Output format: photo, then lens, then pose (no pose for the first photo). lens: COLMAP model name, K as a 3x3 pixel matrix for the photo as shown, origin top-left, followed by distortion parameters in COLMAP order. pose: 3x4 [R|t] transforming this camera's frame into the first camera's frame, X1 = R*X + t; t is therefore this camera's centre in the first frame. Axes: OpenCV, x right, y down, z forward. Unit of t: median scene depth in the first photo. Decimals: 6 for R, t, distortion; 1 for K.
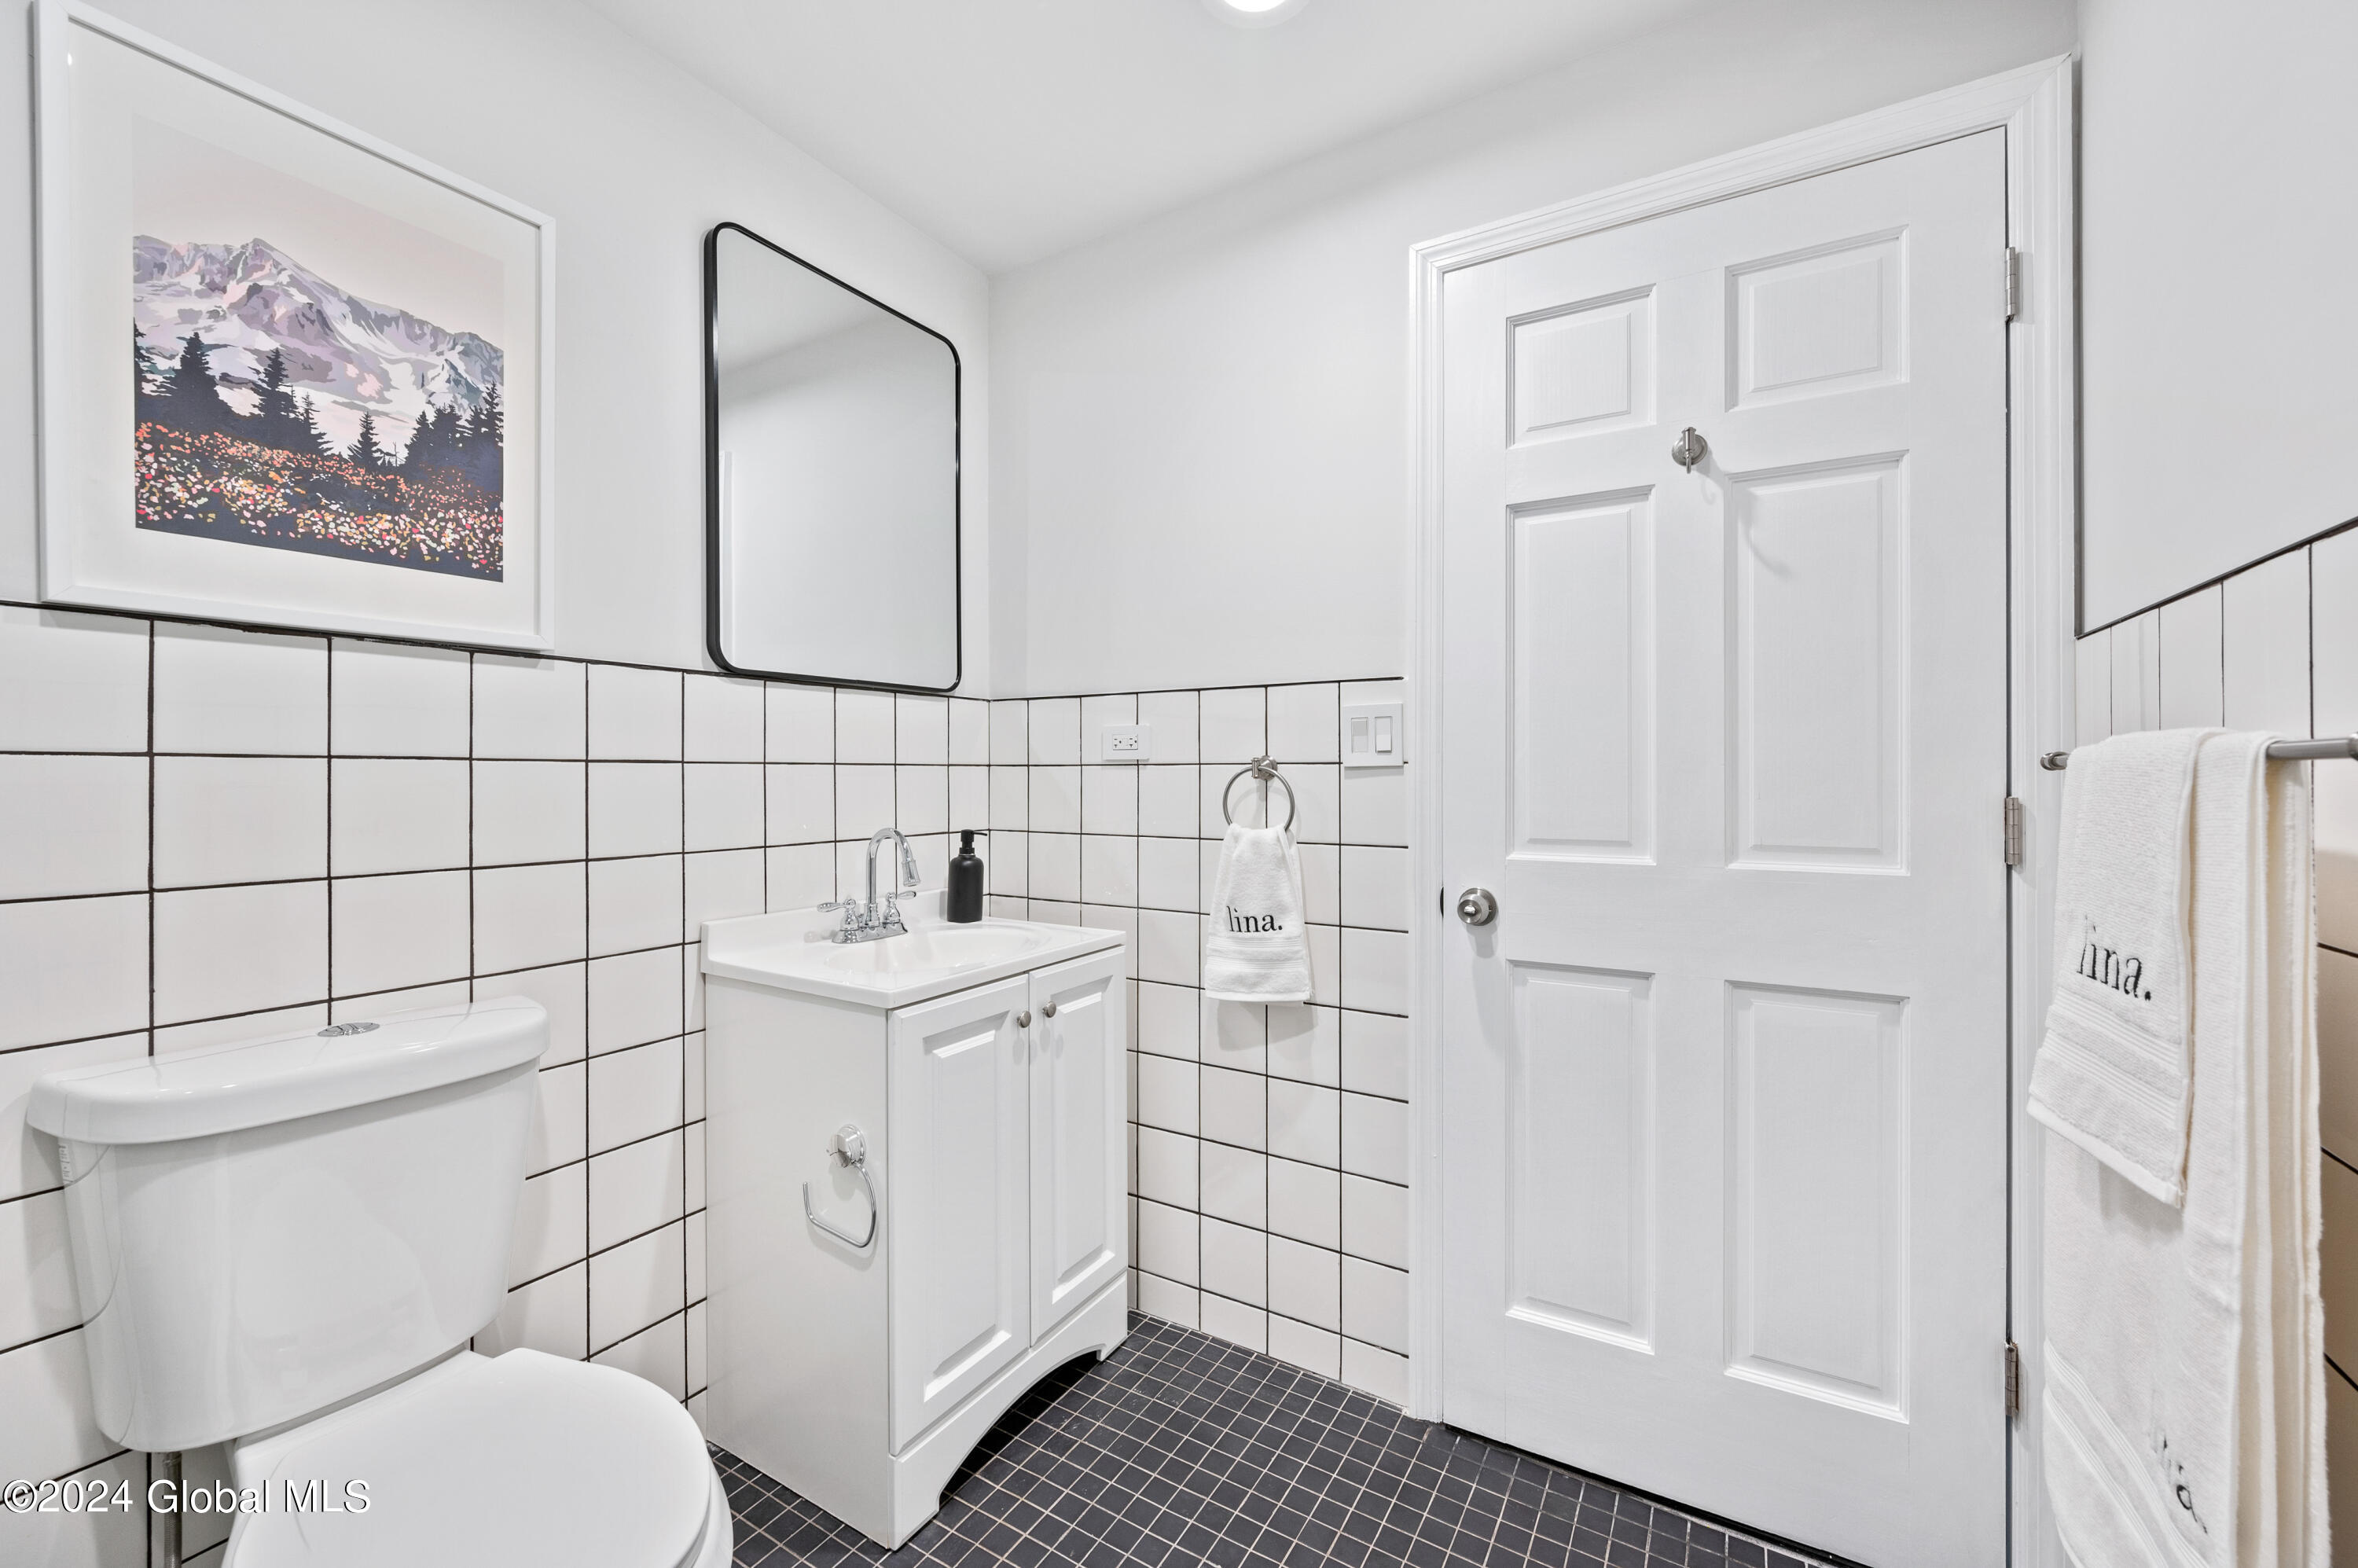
lens RADIAL K [[938.6, 0, 1173.6], [0, 938.6, 782.6], [0, 0, 1]] dist [0.002966, -0.000021]
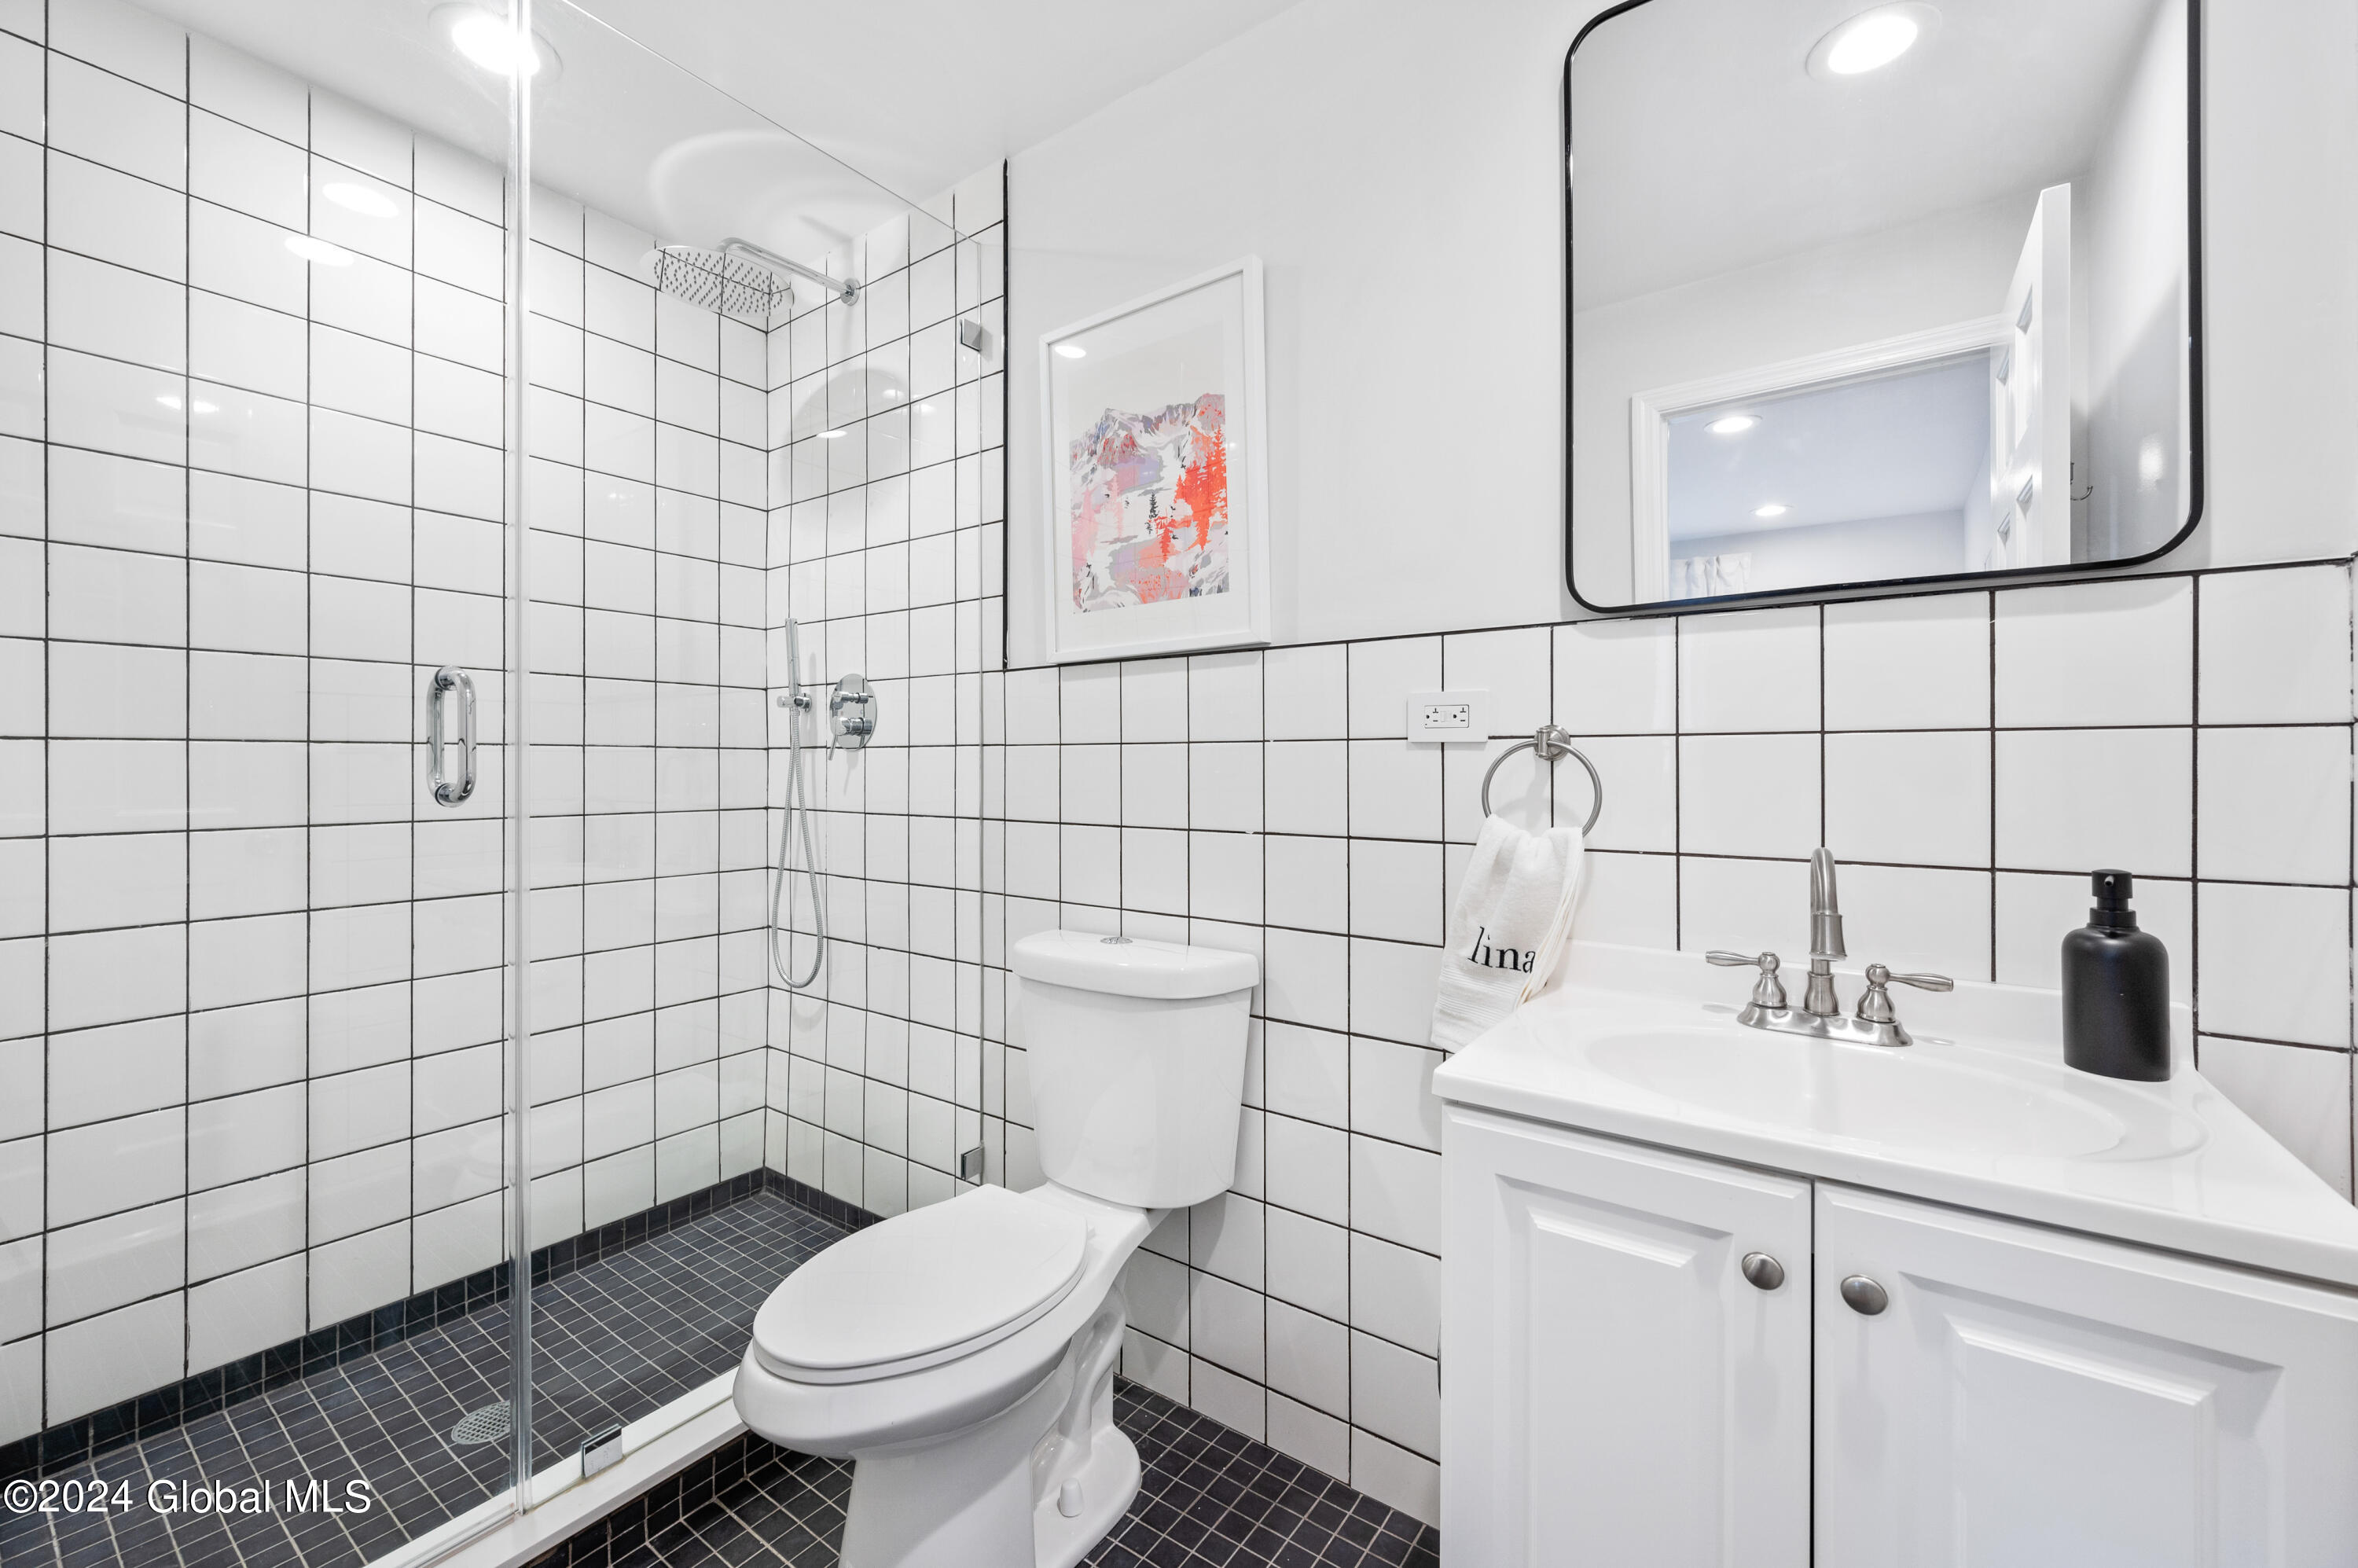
lens RADIAL K [[938.6, 0, 1172.8], [0, 938.6, 762.6], [0, 0, 1]] dist [0.002966, -0.000021]
pose [[-0.093325, 0.006326, -0.995616, 0.481031], [0.000862, 0.999980, 0.006273, -0.006584], [0.995635, -0.000273, -0.093329, 1.084229]]
